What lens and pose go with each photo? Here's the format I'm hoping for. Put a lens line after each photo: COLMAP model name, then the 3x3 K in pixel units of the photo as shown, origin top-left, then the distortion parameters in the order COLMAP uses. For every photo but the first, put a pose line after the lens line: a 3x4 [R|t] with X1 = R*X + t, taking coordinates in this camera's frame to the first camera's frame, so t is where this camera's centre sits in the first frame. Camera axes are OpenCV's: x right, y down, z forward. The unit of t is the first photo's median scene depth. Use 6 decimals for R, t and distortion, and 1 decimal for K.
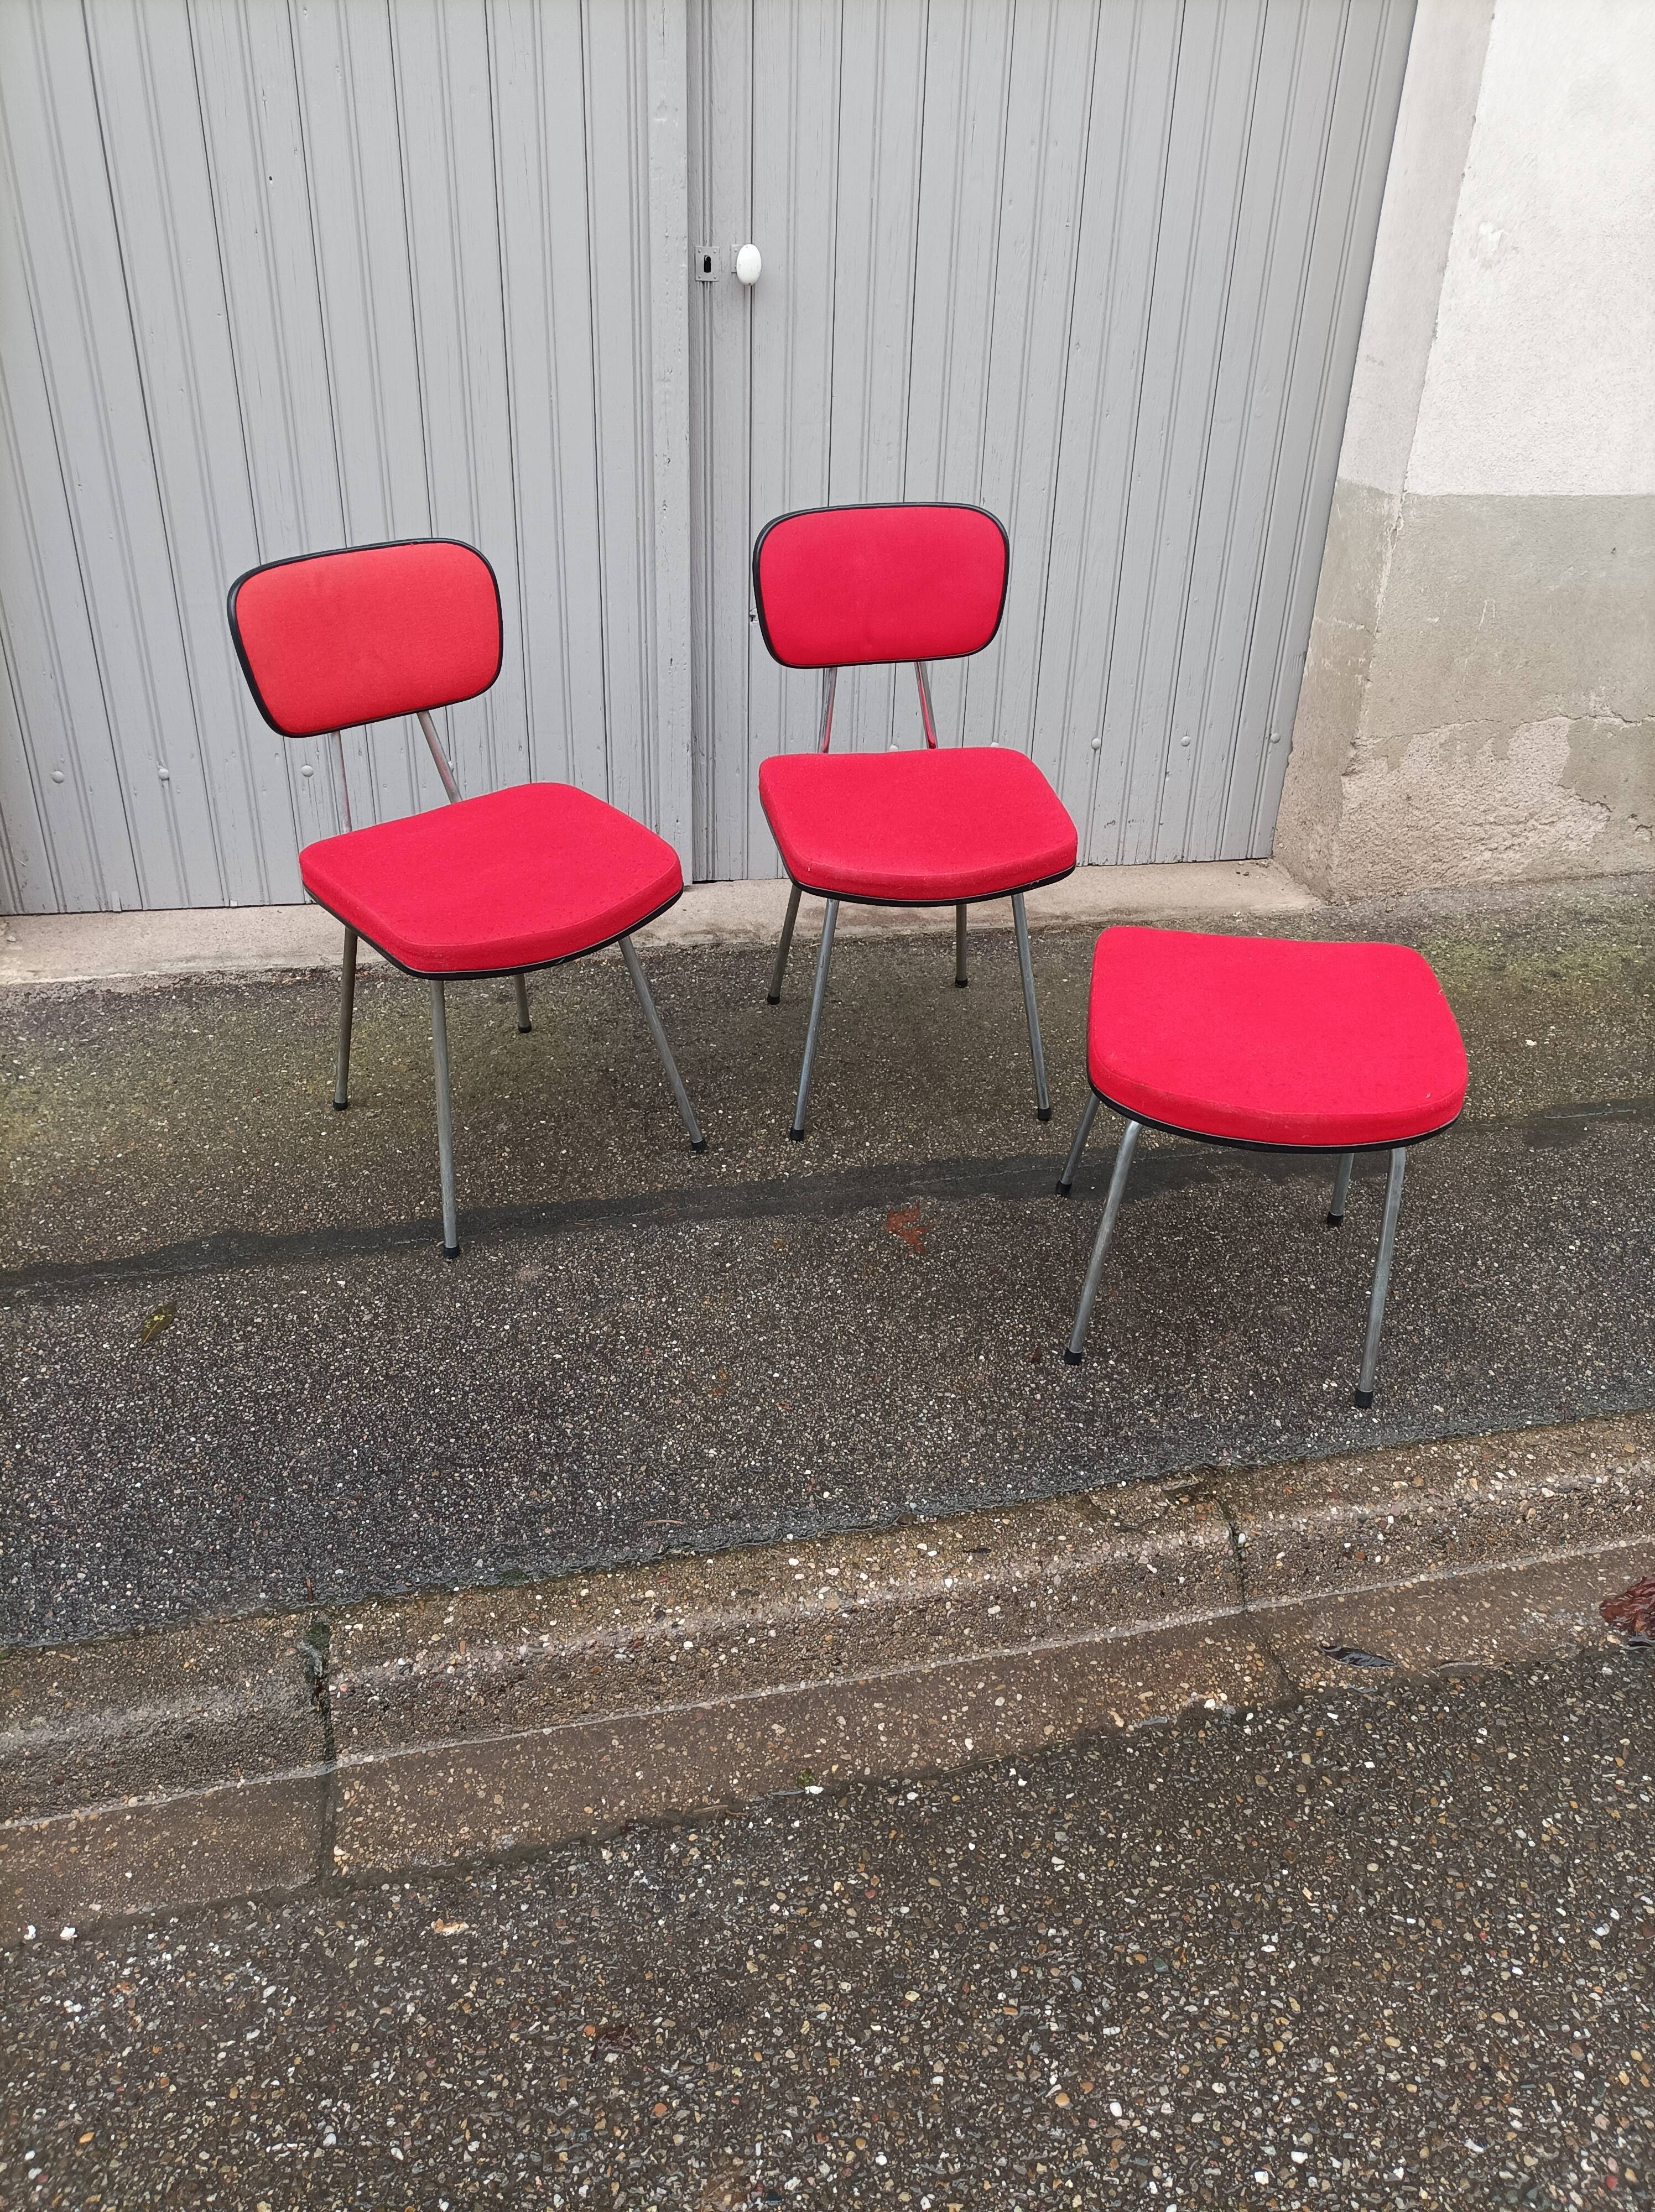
lens RADIAL K [[1636.7, 0, 818.7], [0, 1636.7, 1122.9], [0, 0, 1]] dist [0.041543, -0.050157]
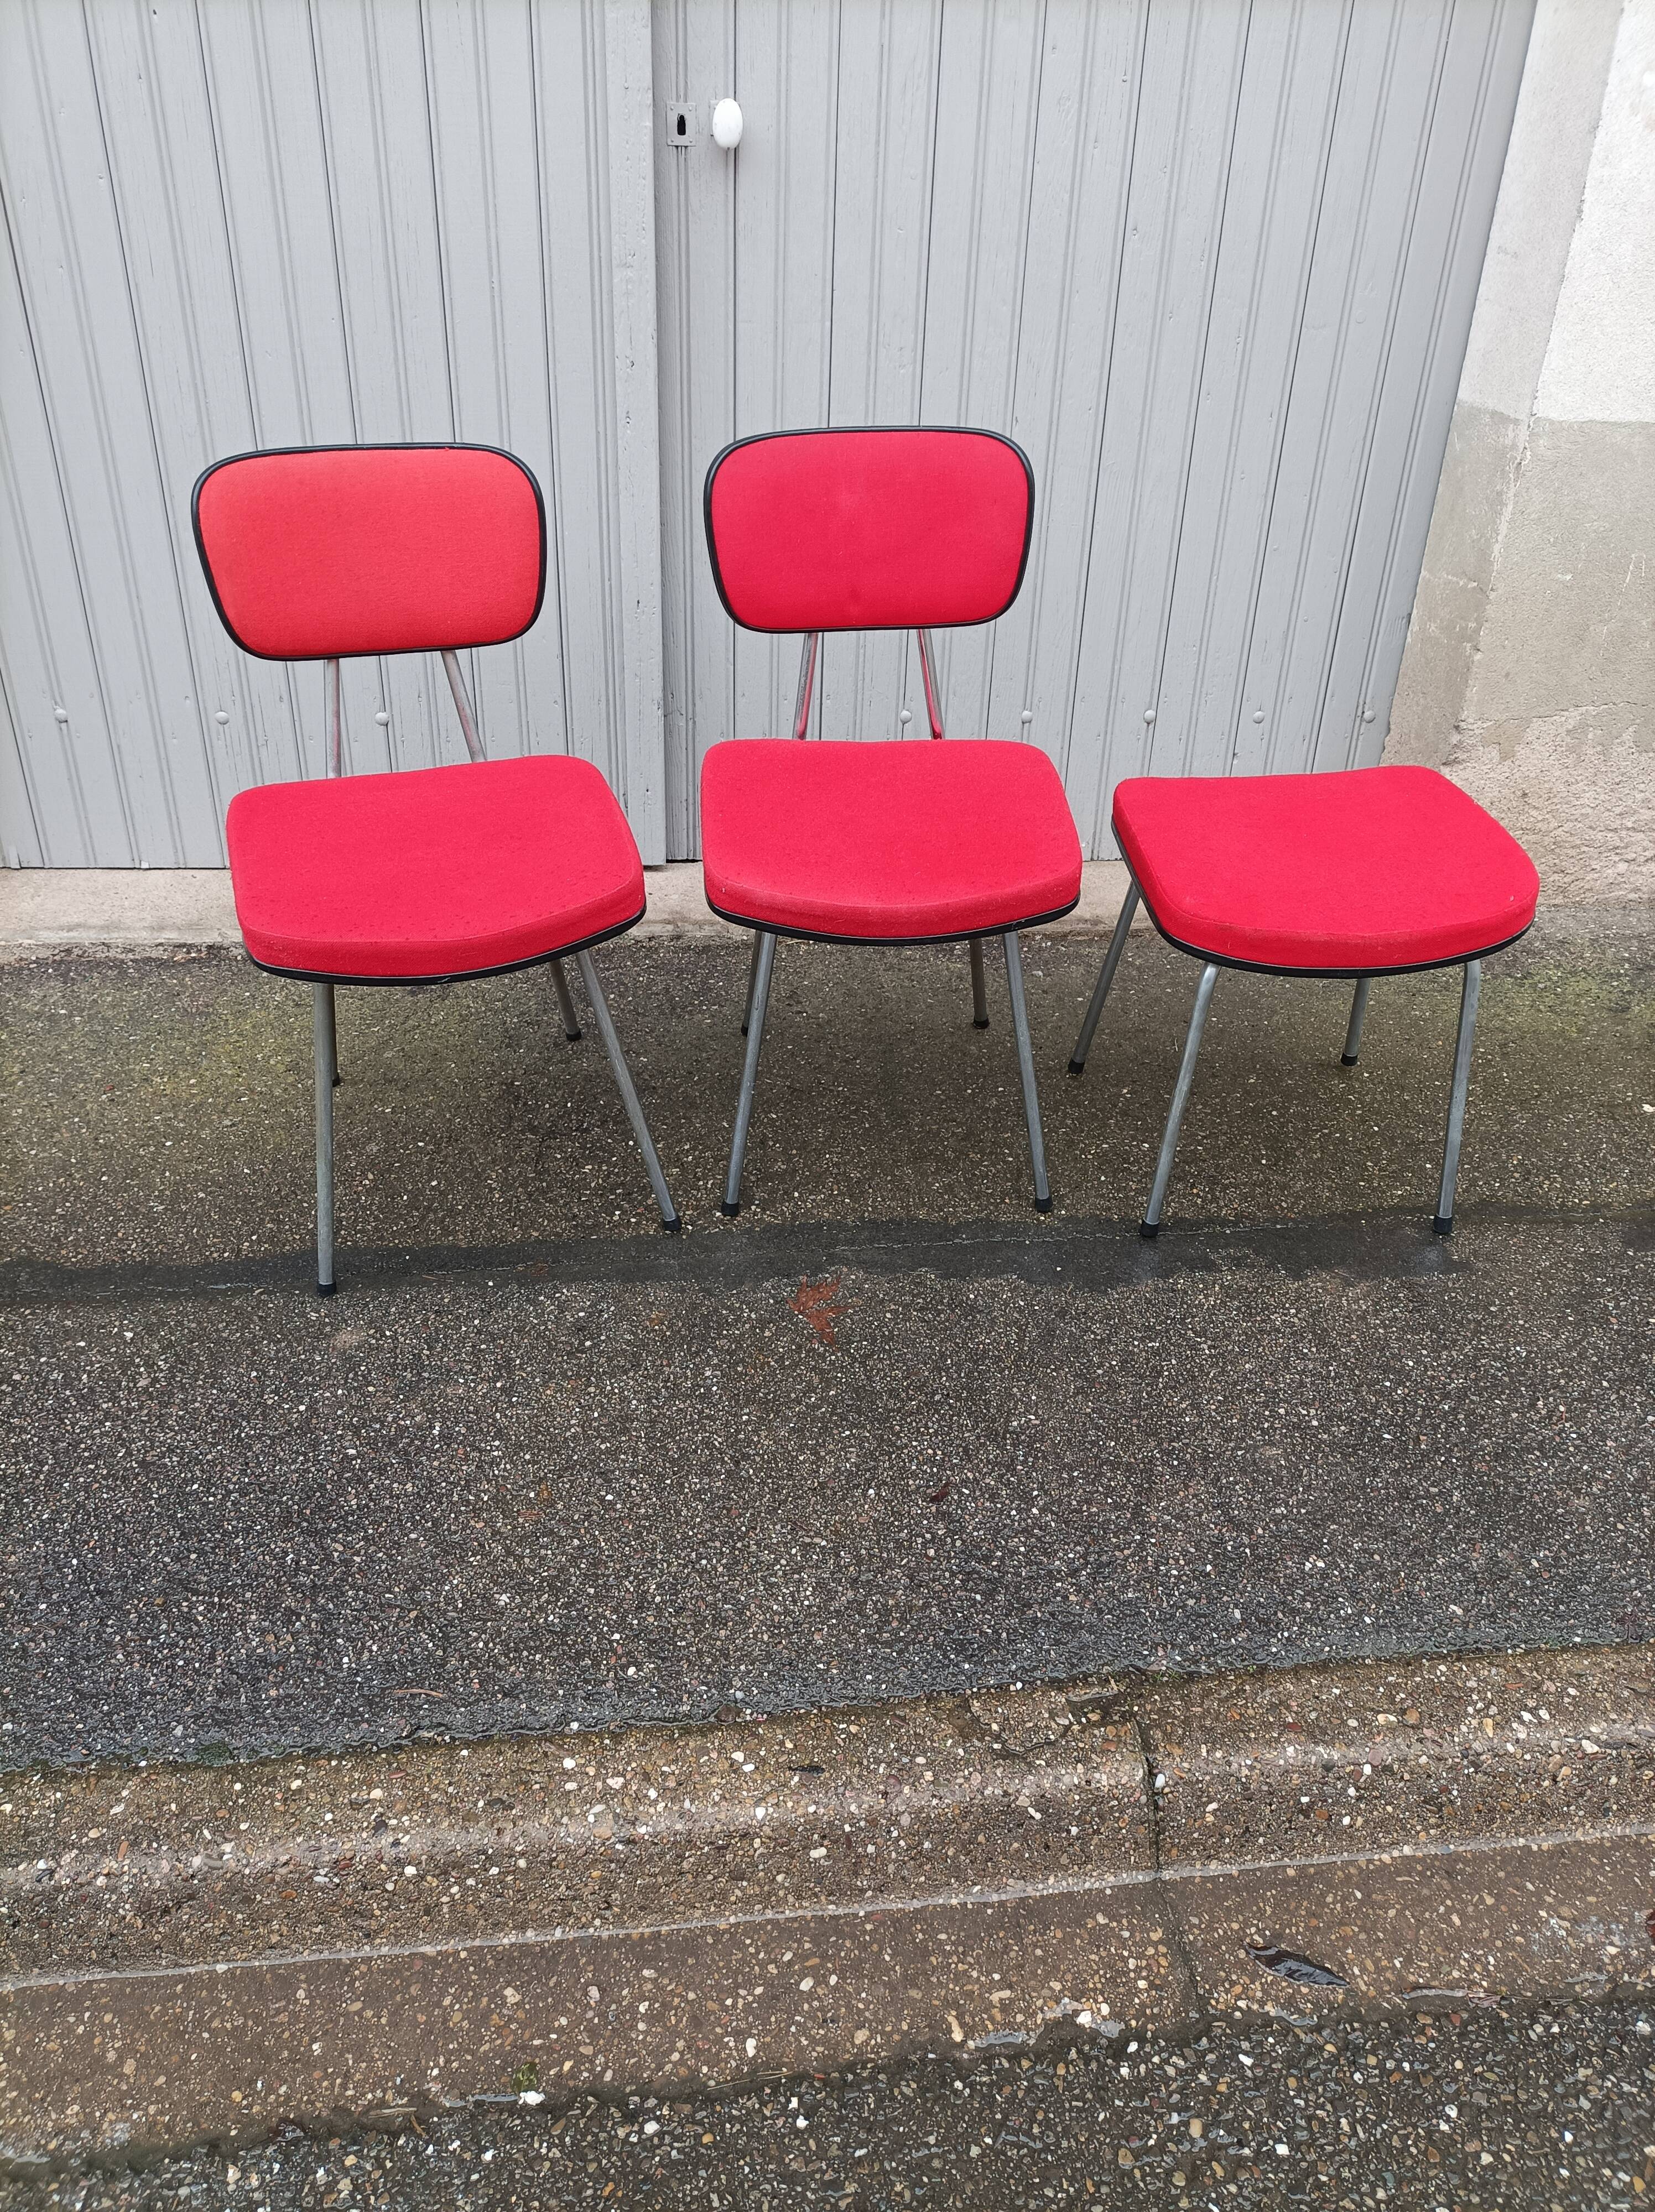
lens RADIAL K [[1644.6, 0, 812.8], [0, 1644.6, 1118.2], [0, 0, 1]] dist [0.030038, -0.022156]
pose [[0.994052, 0.055850, -0.093497, 0.141794], [-0.053832, 0.998262, 0.023974, -0.057070], [0.094674, -0.018799, 0.995331, 0.217141]]
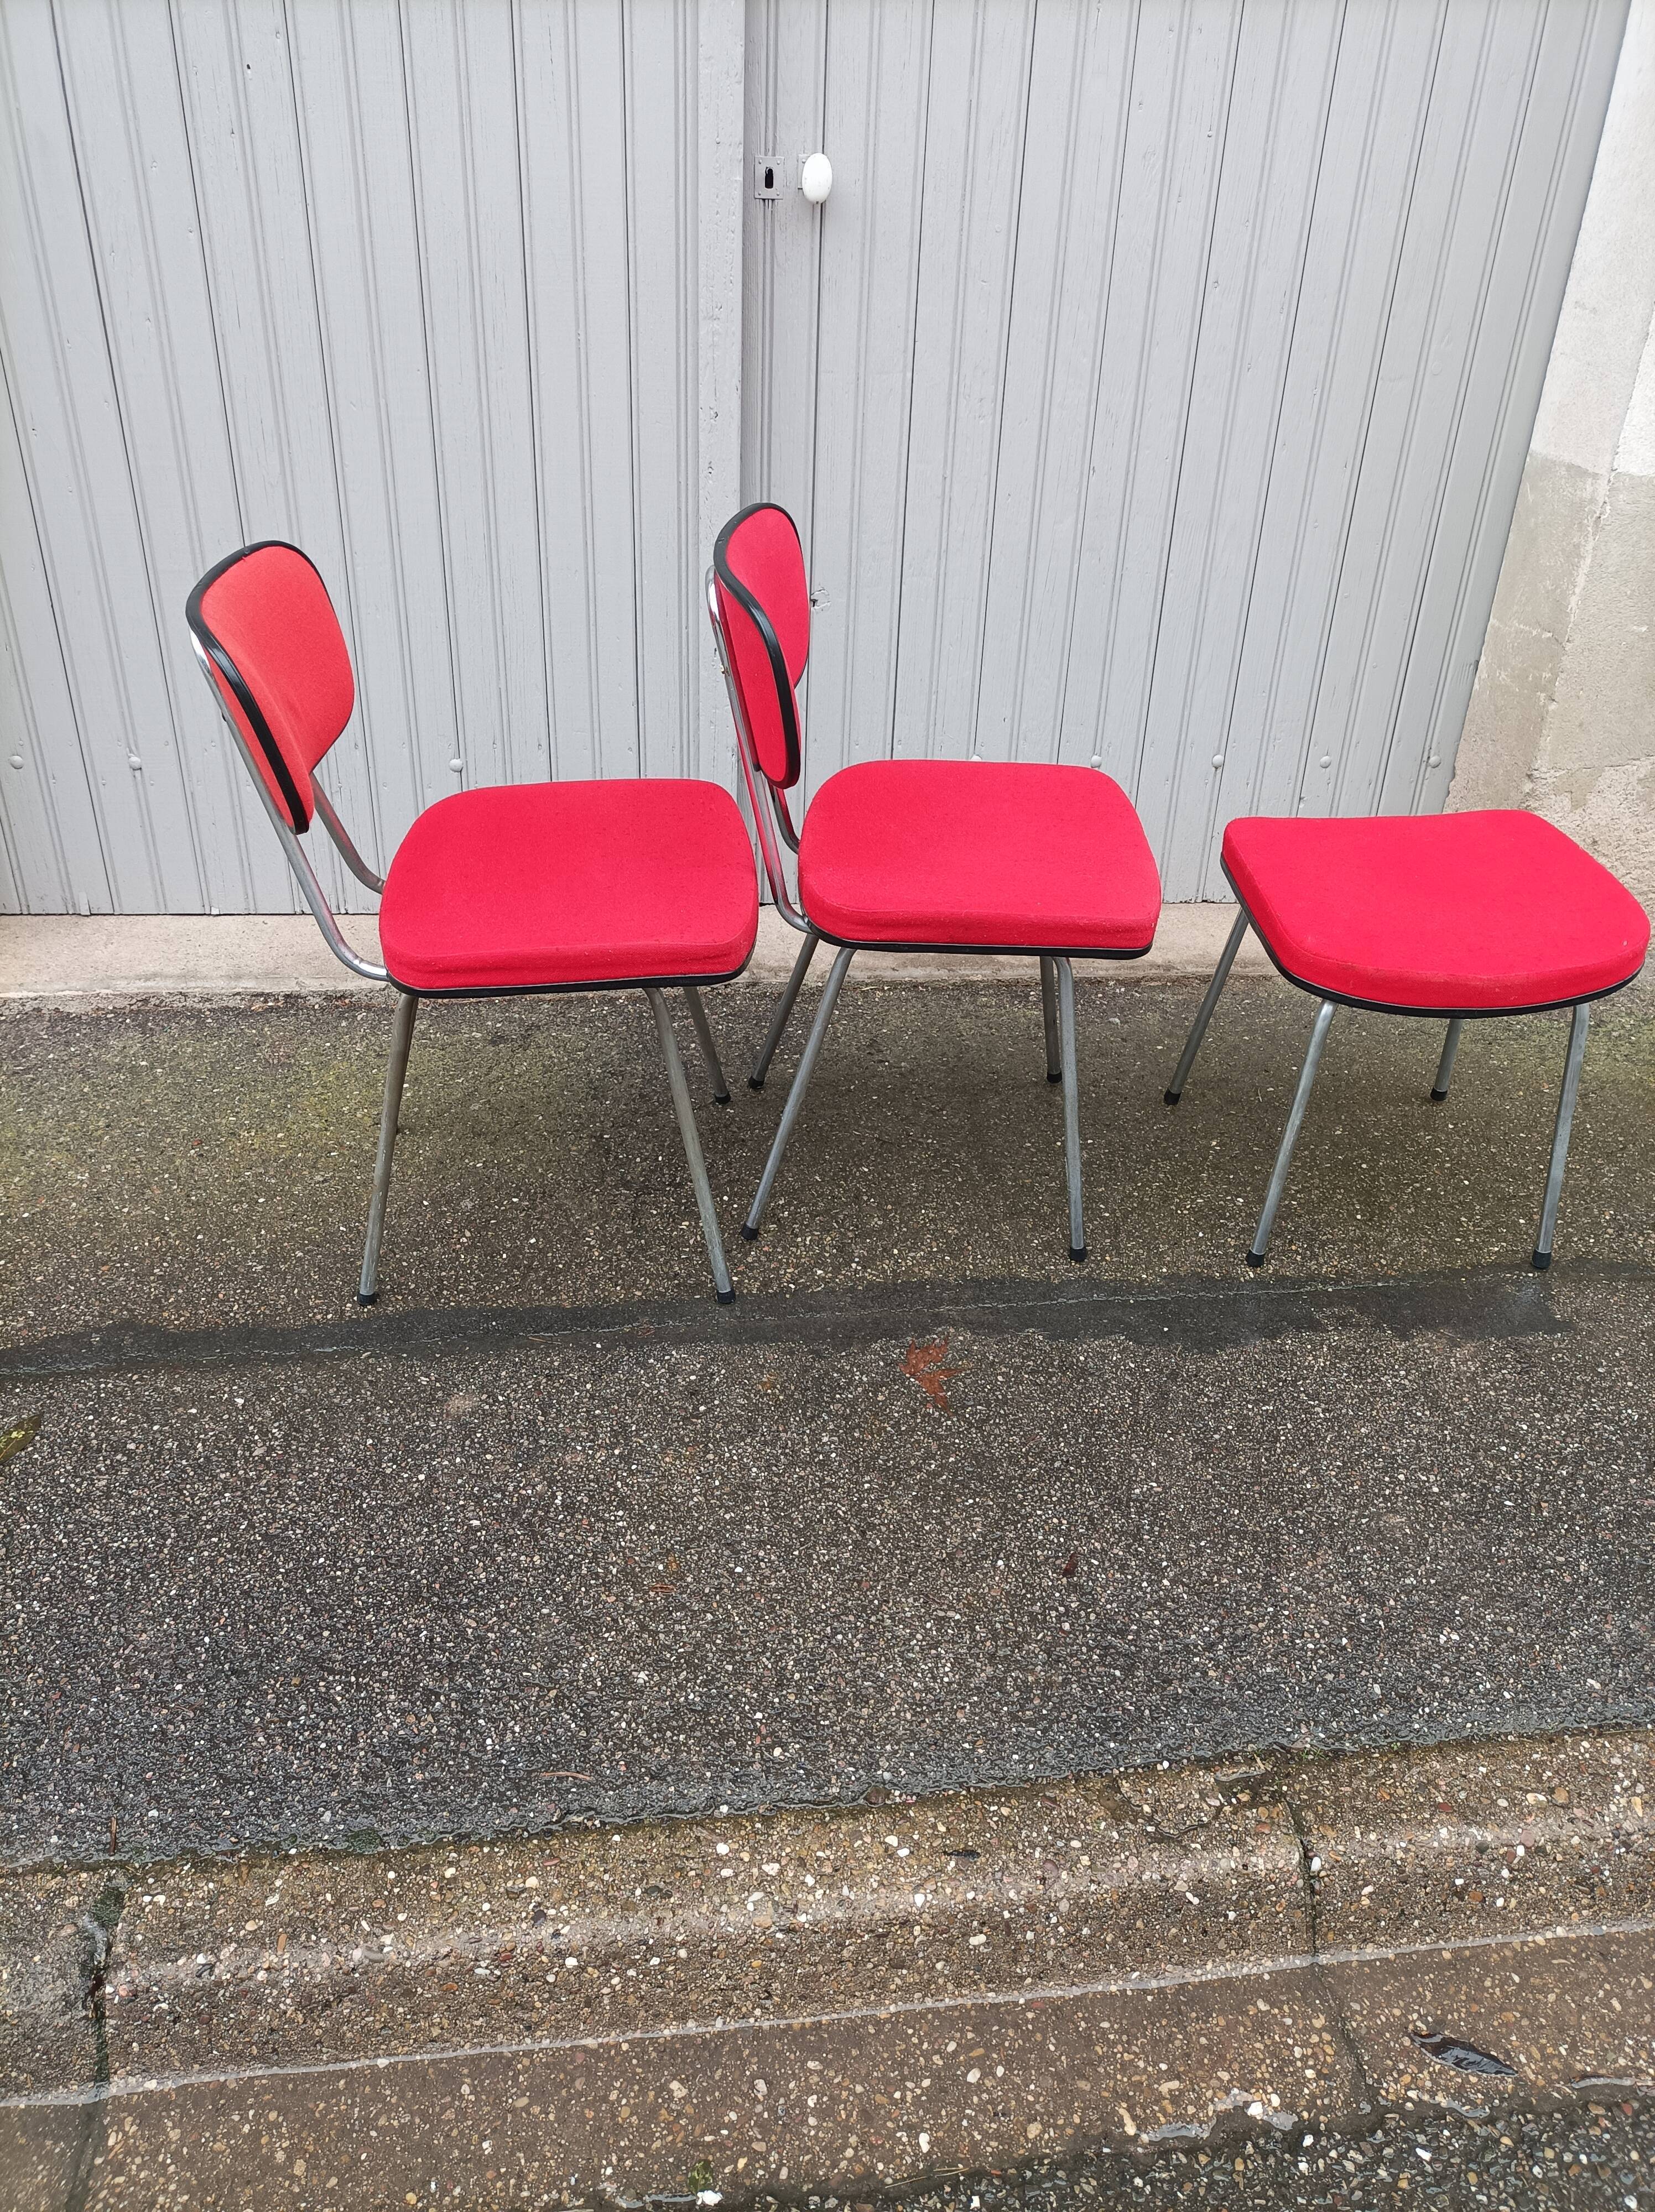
lens RADIAL K [[1637.6, 0, 814.3], [0, 1637.6, 1119.0], [0, 0, 1]] dist [0.031576, -0.021720]
pose [[0.995200, 0.054329, -0.081394, 0.065852], [-0.052750, 0.998378, 0.021426, -0.086788], [0.082426, -0.017030, 0.996452, 0.215152]]
